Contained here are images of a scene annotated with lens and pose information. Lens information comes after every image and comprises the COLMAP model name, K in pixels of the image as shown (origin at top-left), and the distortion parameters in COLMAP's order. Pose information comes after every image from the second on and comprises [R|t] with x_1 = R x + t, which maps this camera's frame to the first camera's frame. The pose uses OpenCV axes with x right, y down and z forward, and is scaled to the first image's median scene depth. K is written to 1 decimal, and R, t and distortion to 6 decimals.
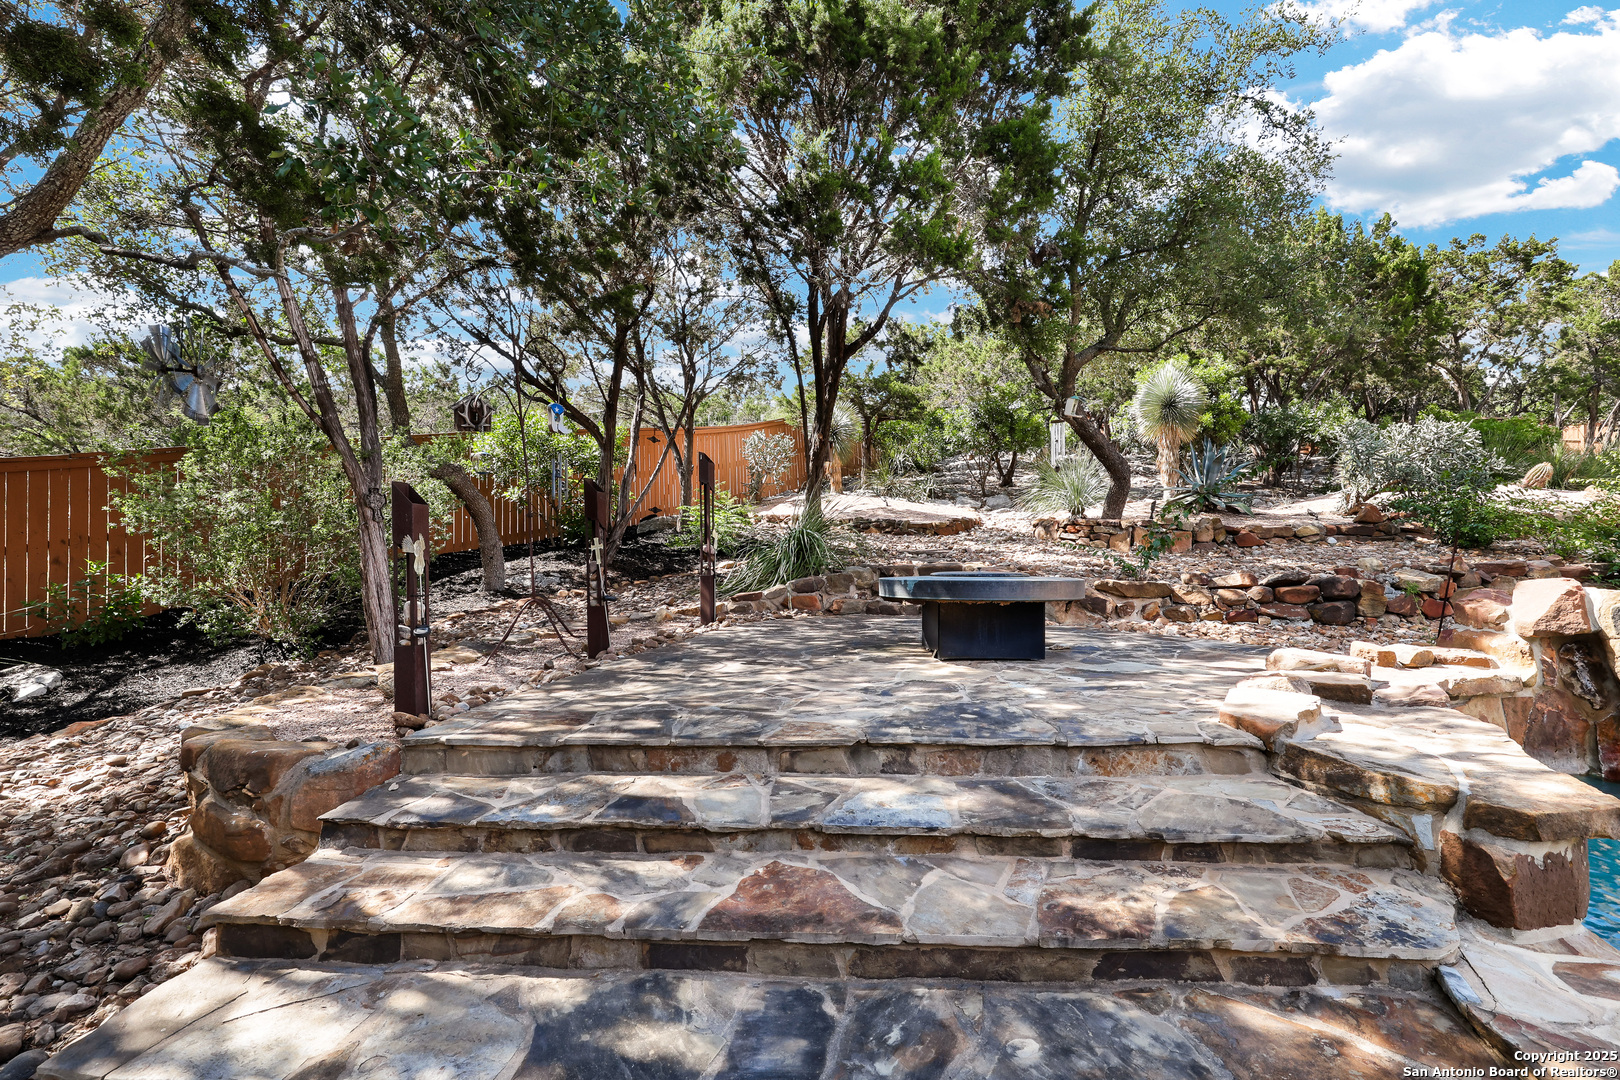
lens RADIAL K [[744.3, 0, 821.4], [0, 744.3, 541.5], [0, 0, 1]] dist [0.000716, 0.001118]
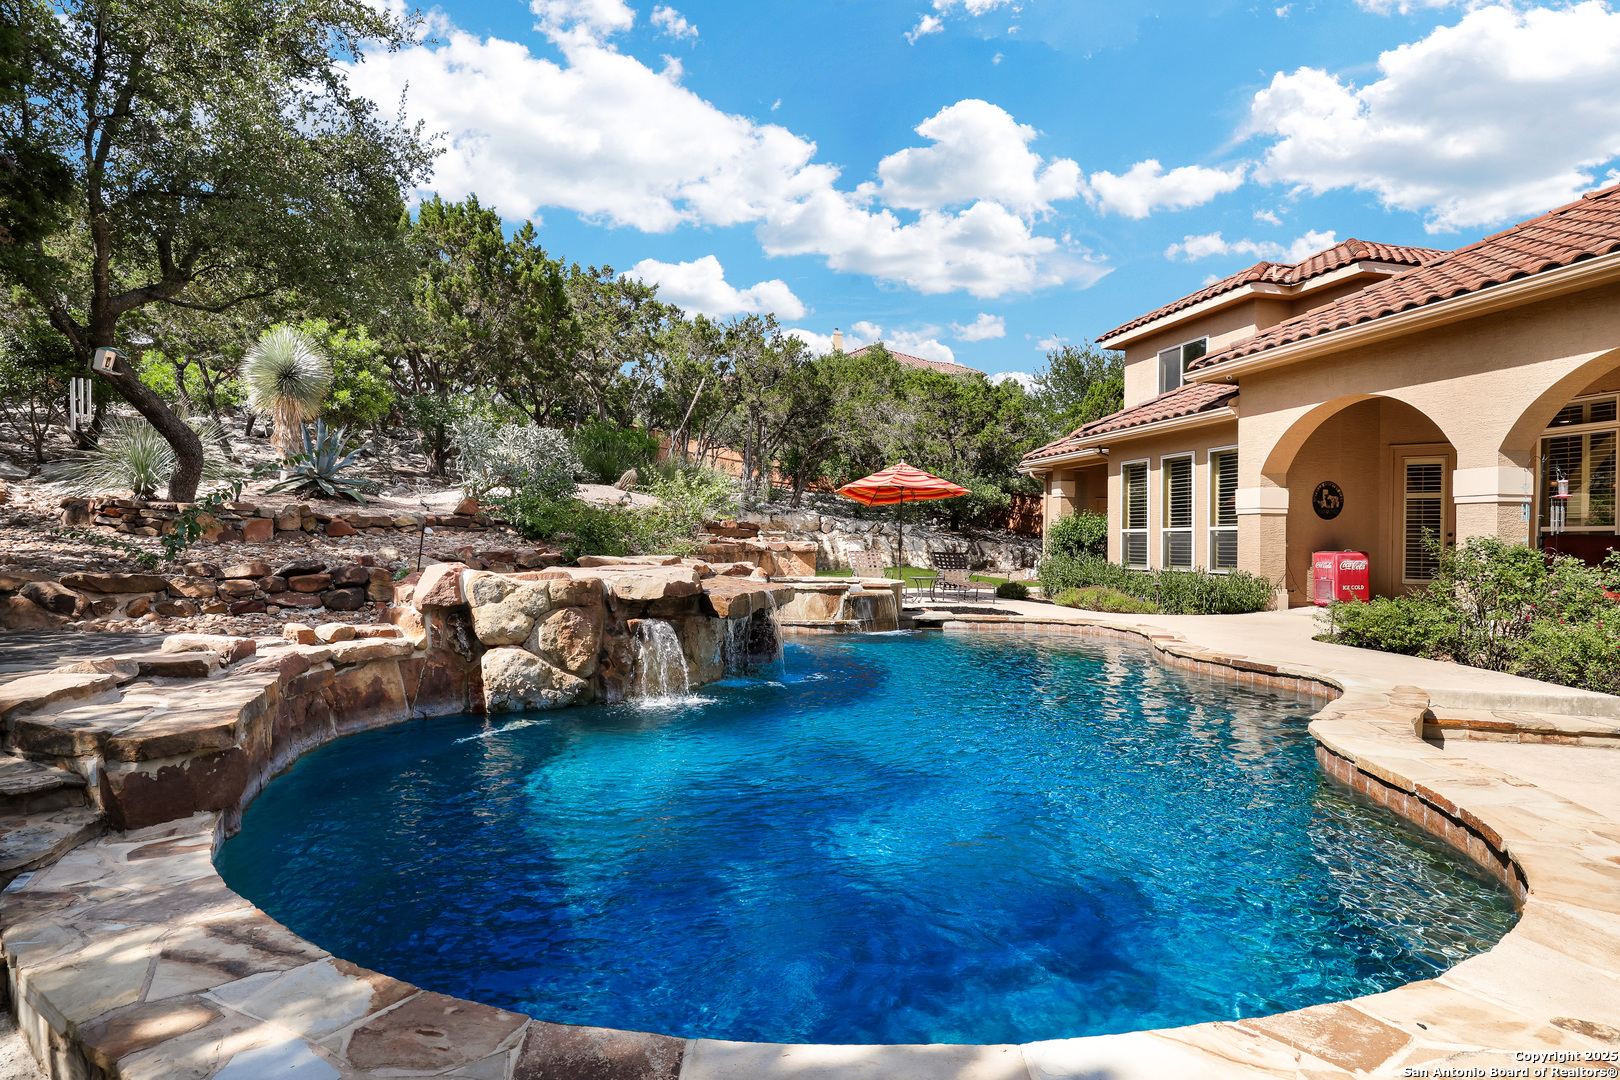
lens RADIAL K [[858.0, 0, 810.2], [0, 858.0, 551.0], [0, 0, 1]] dist [0.004874, 0.000589]
pose [[0.647001, -0.004659, 0.762475, 0.177261], [-0.014537, 0.999724, 0.018444, -0.004541], [-0.762351, -0.023018, 0.646754, -0.278414]]
